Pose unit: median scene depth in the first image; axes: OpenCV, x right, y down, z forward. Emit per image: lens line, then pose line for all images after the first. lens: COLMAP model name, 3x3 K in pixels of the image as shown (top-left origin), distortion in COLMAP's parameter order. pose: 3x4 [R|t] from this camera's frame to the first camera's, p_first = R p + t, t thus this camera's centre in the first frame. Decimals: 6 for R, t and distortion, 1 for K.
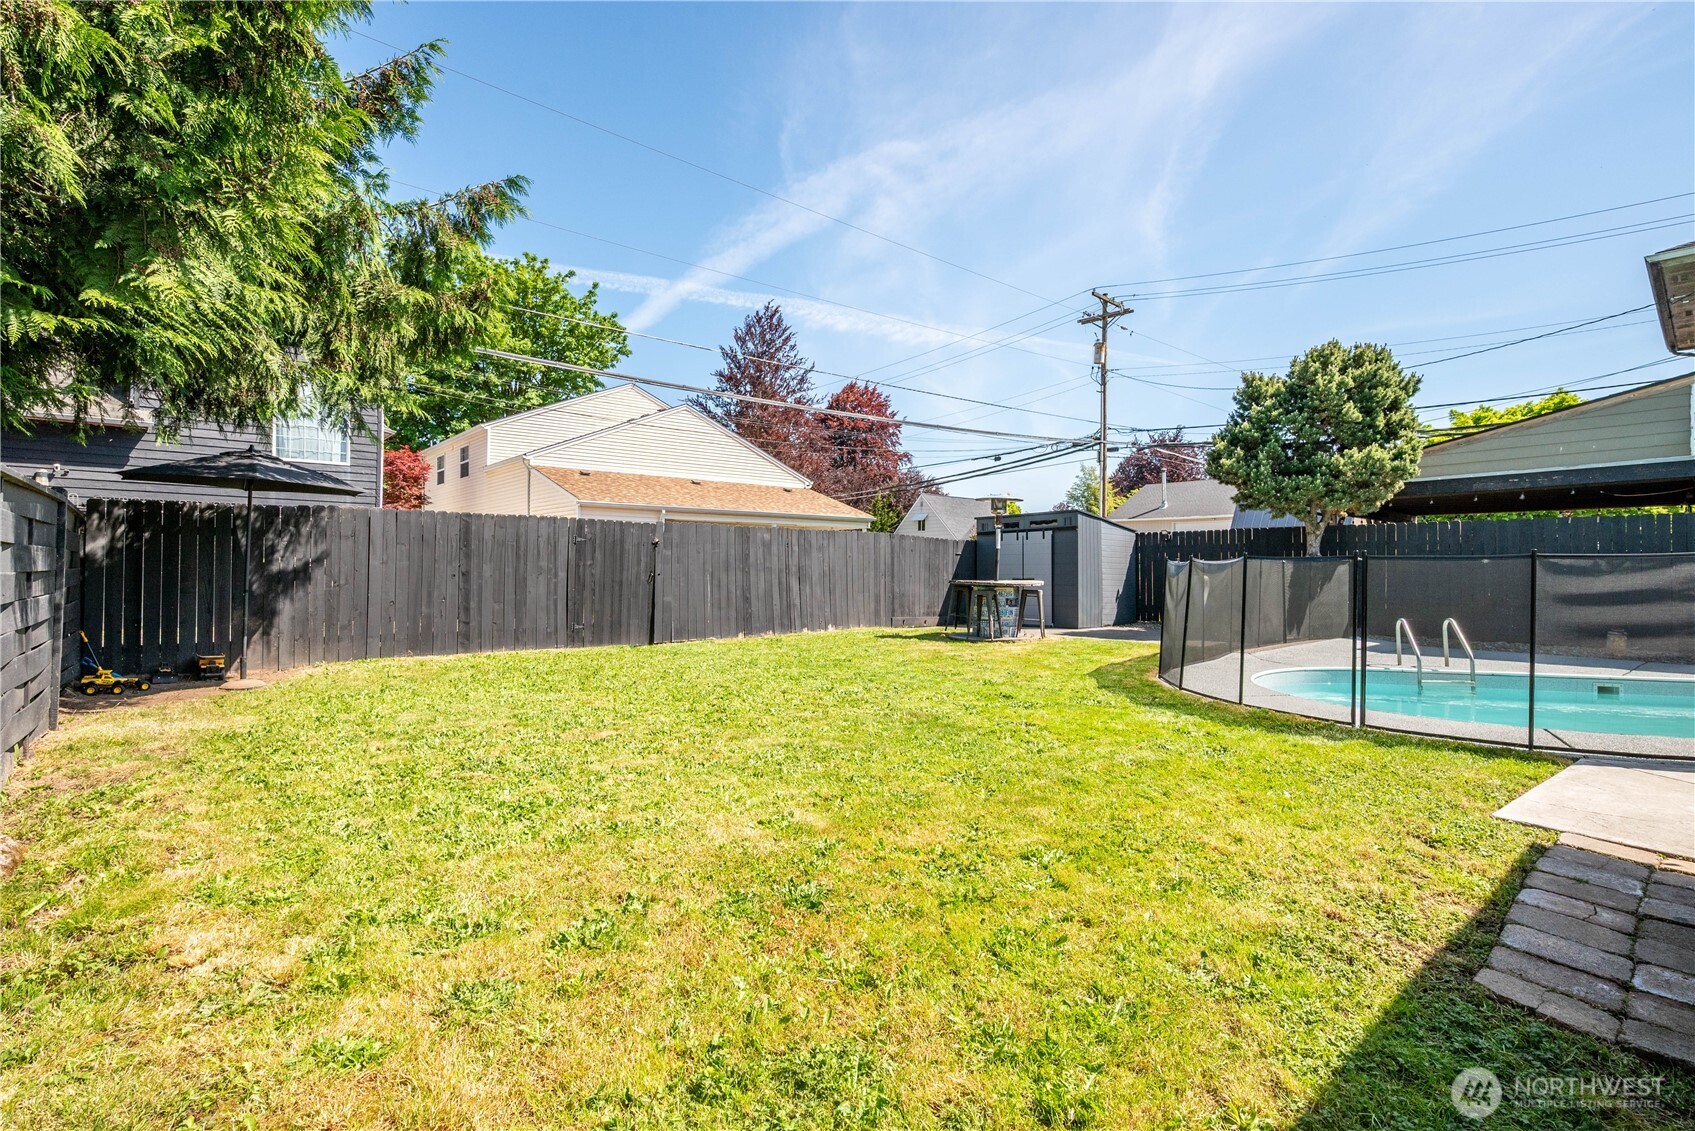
lens RADIAL K [[783.3, 0, 850.4], [0, 783.3, 570.5], [0, 0, 1]] dist [-0.000514, -0.000380]
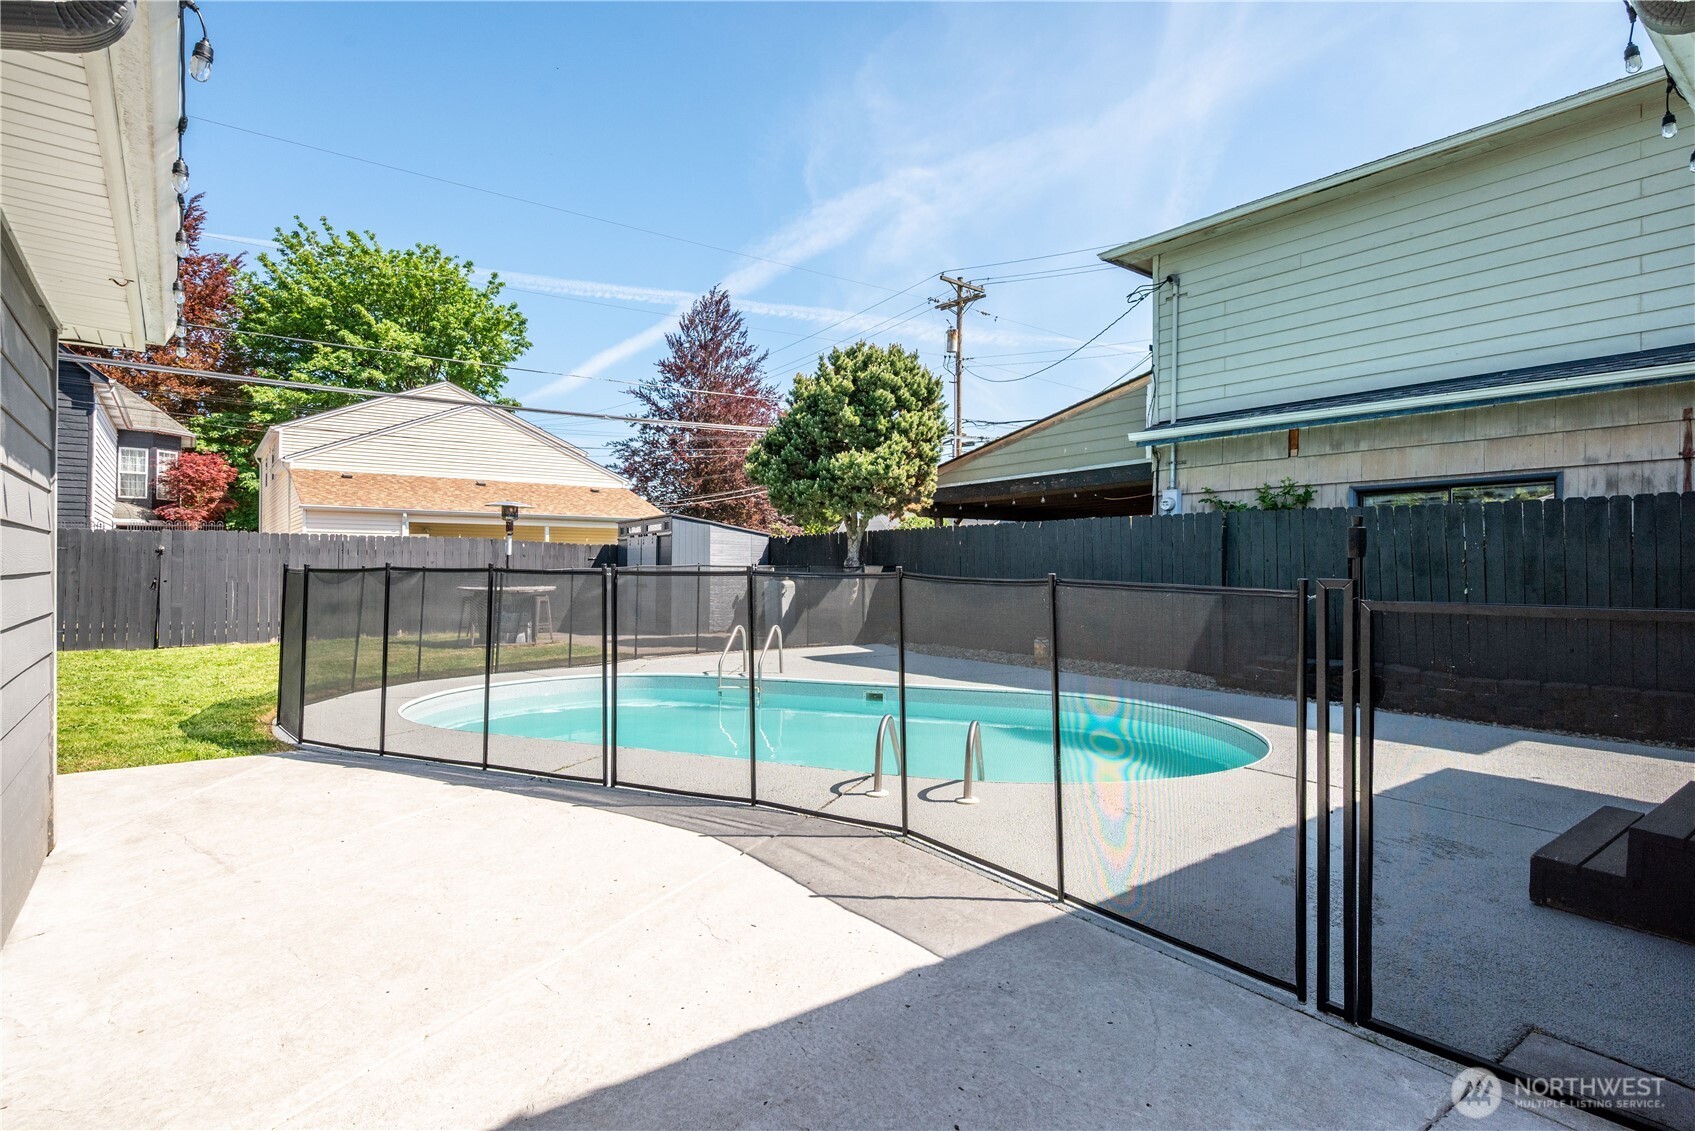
lens RADIAL K [[855.8, 0, 838.9], [0, 855.8, 559.3], [0, 0, 1]] dist [0.001867, 0.001336]
pose [[0.998215, -0.001938, -0.059694, 0.243327], [0.001058, 0.999890, -0.014762, -0.002223], [0.059716, 0.014672, 0.998108, -0.023884]]
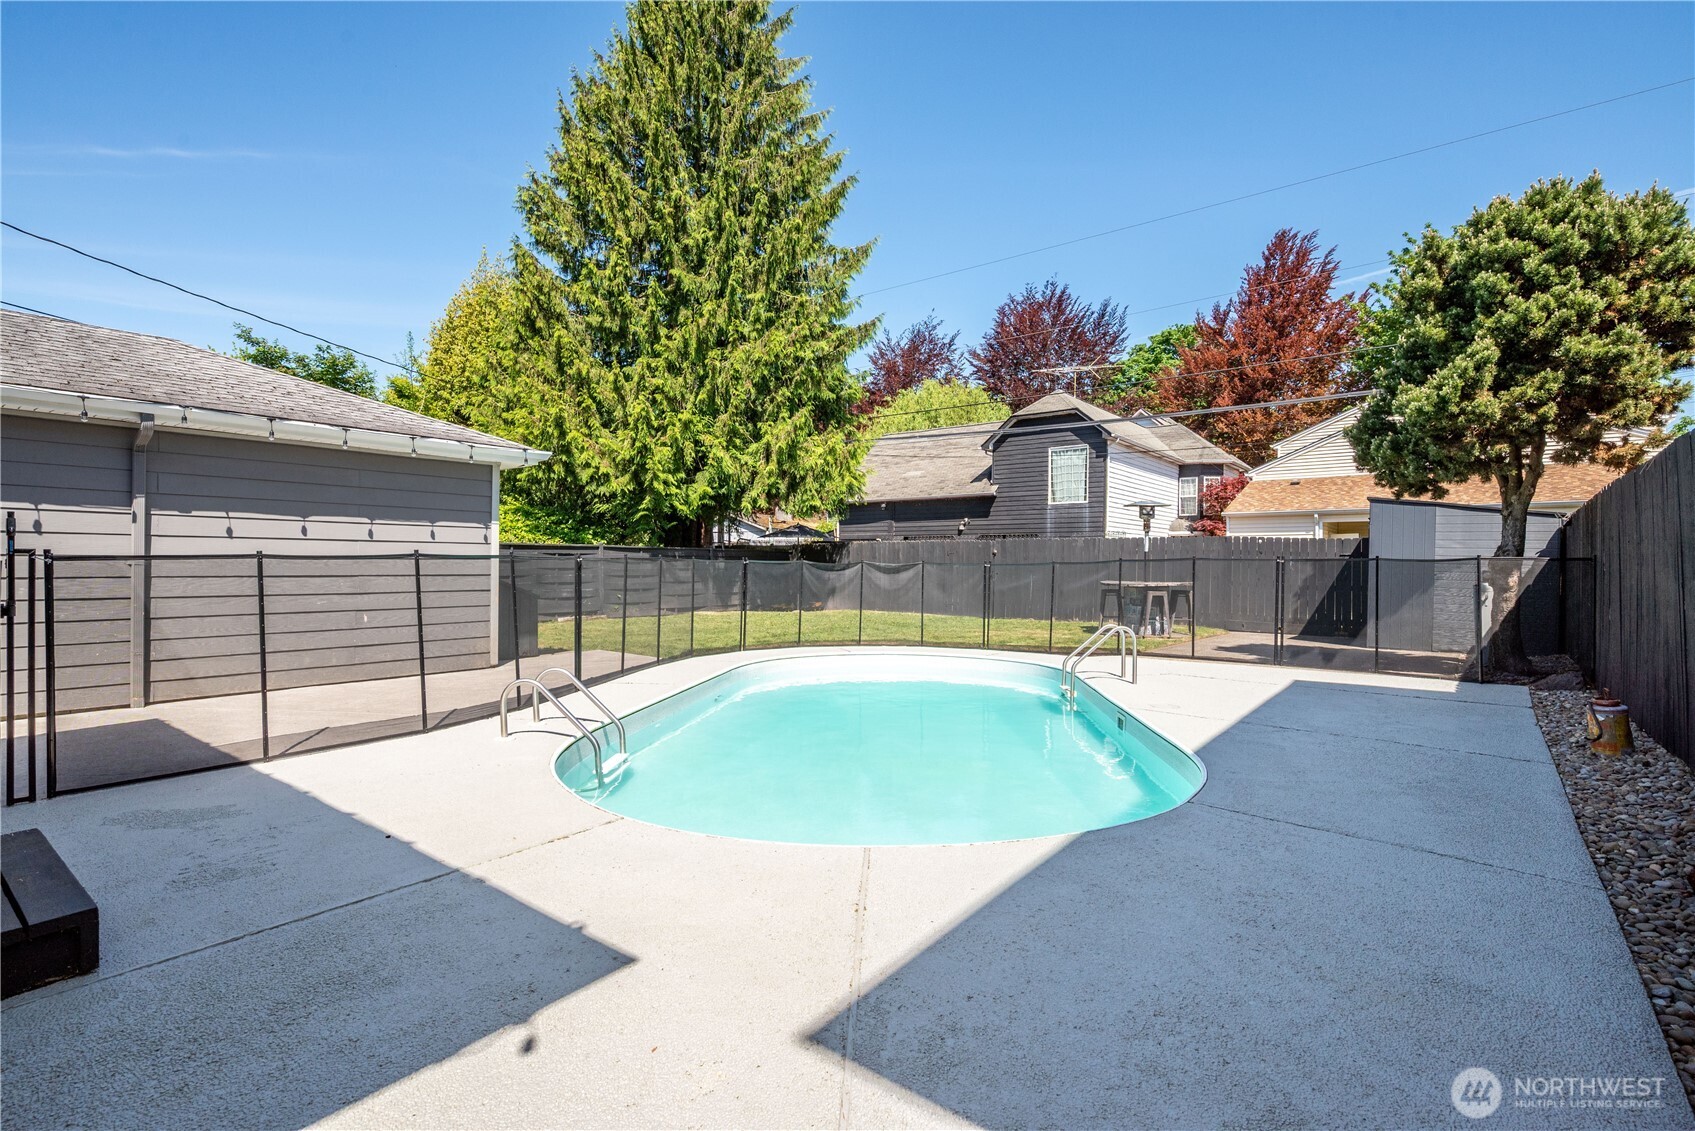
lens RADIAL K [[783.3, 0, 861.1], [0, 783.3, 566.7], [0, 0, 1]] dist [-0.000514, -0.000380]
pose [[0.217835, -0.002463, -0.975982, 0.405610], [-0.007567, 0.999963, -0.004212, -0.001079], [0.975956, 0.008303, 0.217809, 0.141642]]
